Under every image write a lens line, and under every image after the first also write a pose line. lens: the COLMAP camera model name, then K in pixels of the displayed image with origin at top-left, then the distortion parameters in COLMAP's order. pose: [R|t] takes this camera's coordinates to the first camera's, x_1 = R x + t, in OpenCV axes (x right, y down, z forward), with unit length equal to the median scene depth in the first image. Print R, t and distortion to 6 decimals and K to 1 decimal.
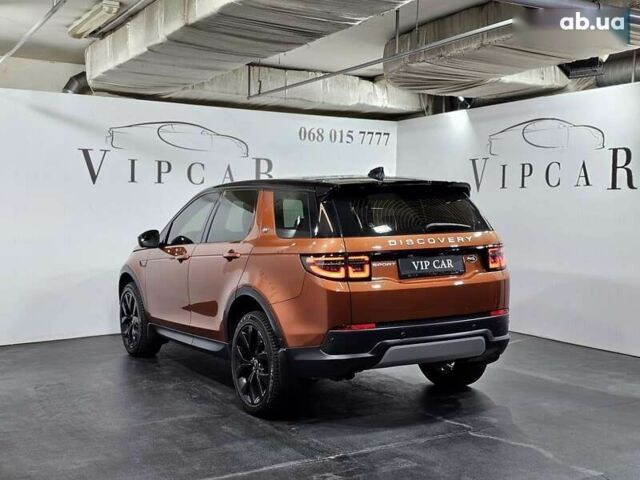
lens RADIAL K [[863.3, 0, 317.3], [0, 863.3, 250.0], [0, 0, 1]] dist [0.237220, -0.664526]
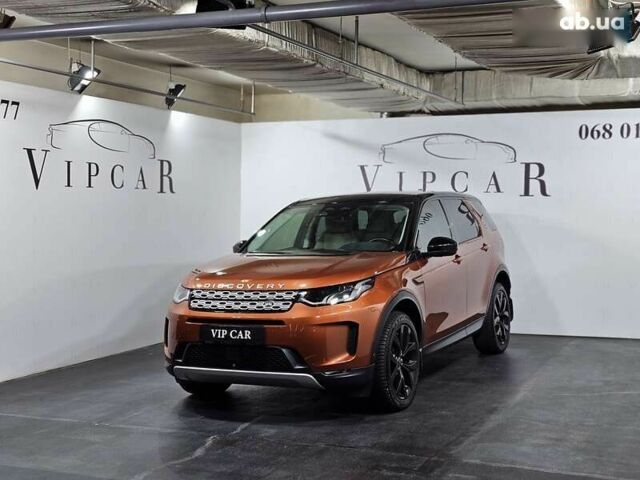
lens RADIAL K [[863.3, 0, 317.3], [0, 863.3, 250.0], [0, 0, 1]] dist [0.237220, -0.664526]
pose [[0.582310, 0.035121, -0.812208, 0.628572], [-0.035267, 0.999217, 0.017923, -0.021371], [0.812202, 0.018207, 0.583092, 0.280447]]
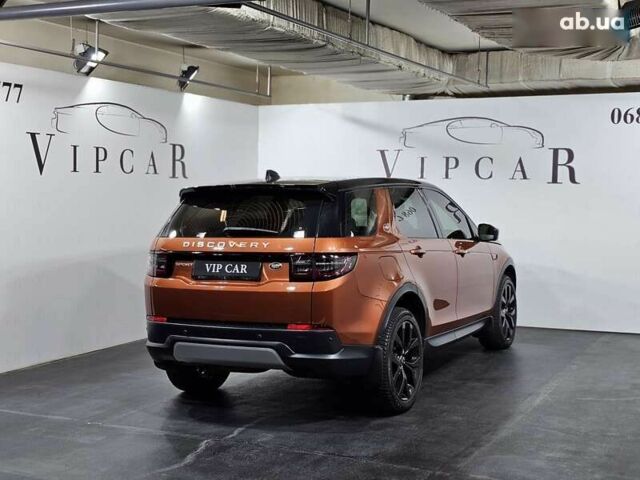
lens RADIAL K [[864.7, 0, 311.6], [0, 864.7, 240.7], [0, 0, 1]] dist [0.220011, -0.551076]
pose [[0.544197, 0.049439, -0.837499, 0.610024], [-0.042706, 0.998600, 0.031199, -0.030075], [0.837870, 0.018788, 0.545547, 0.319144]]
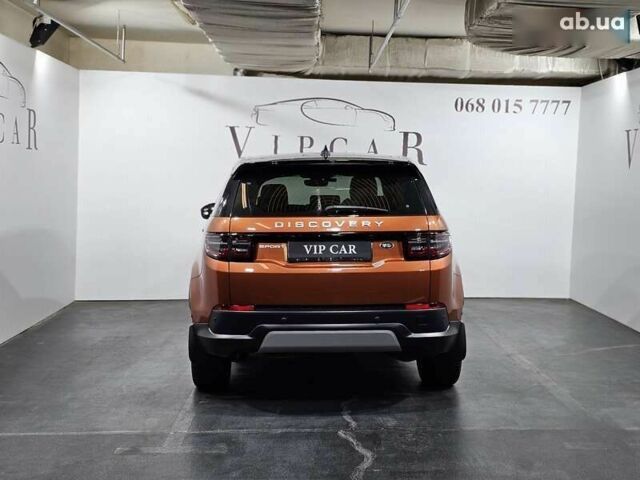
lens RADIAL K [[864.7, 0, 311.6], [0, 864.7, 240.7], [0, 0, 1]] dist [0.220011, -0.551076]
pose [[0.879350, 0.051045, -0.473432, 0.333945], [-0.039306, 0.998626, 0.034664, -0.014562], [0.474551, -0.011873, 0.880148, 0.096571]]
